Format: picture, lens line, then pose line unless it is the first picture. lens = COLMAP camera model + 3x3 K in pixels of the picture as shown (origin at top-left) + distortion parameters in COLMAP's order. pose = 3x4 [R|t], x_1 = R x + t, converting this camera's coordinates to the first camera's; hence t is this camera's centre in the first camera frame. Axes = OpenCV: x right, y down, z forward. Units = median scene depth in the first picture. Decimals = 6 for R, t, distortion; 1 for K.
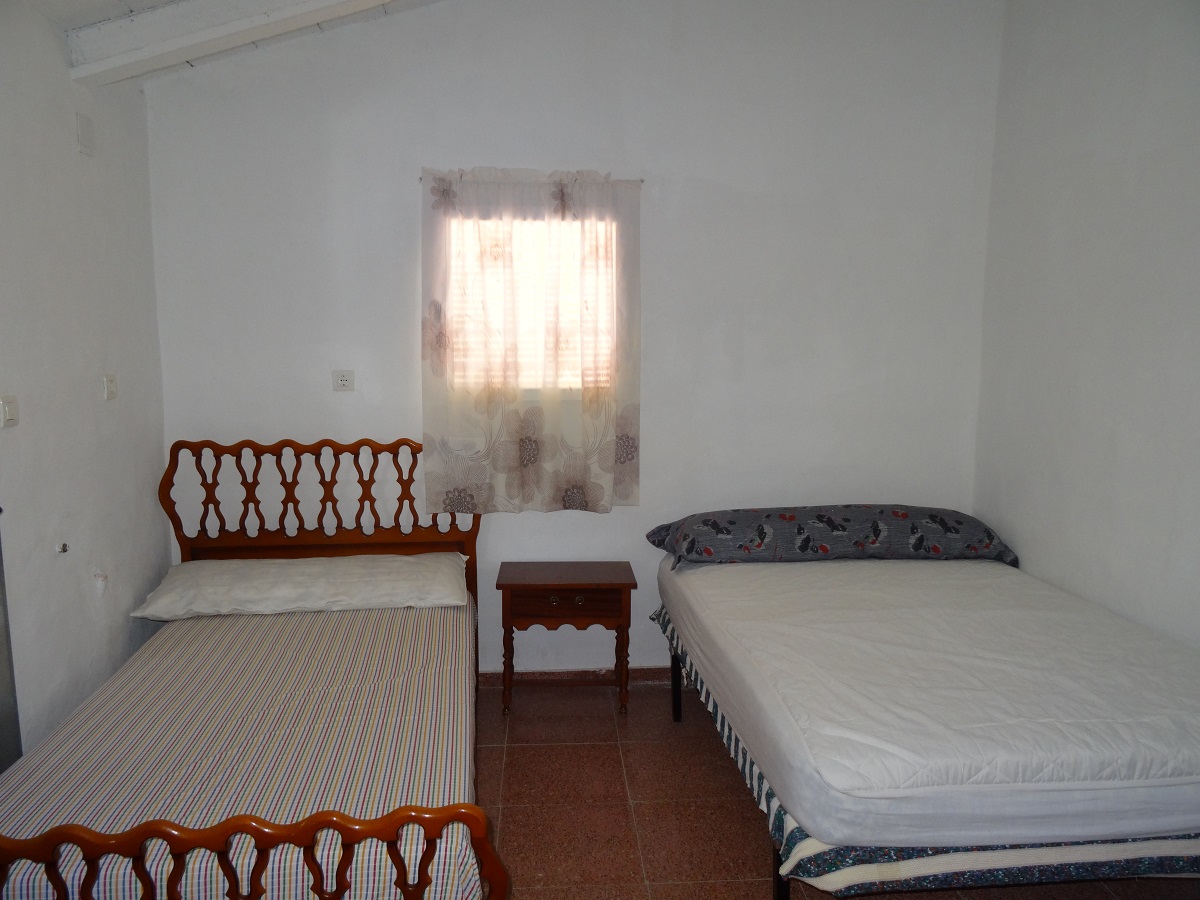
lens RADIAL K [[855.9, 0, 596.4], [0, 855.9, 448.7], [0, 0, 1]] dist [-0.000562, -0.005622]
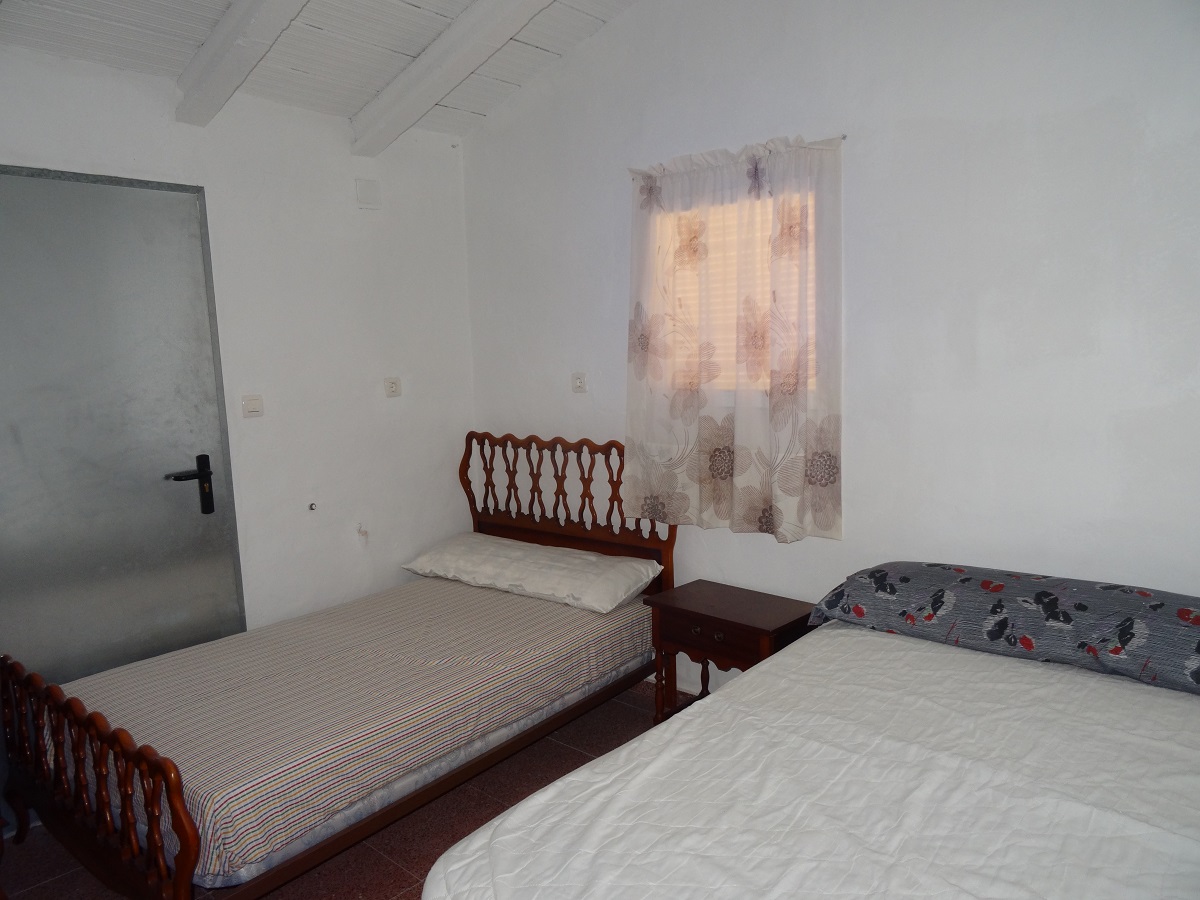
lens RADIAL K [[855.9, 0, 598.1], [0, 855.9, 451.3], [0, 0, 1]] dist [-0.000562, -0.005622]
pose [[0.684461, 0.067905, -0.725880, 0.500803], [-0.055681, 0.997614, 0.040821, -0.039766], [0.726920, 0.012478, 0.686609, 0.290211]]
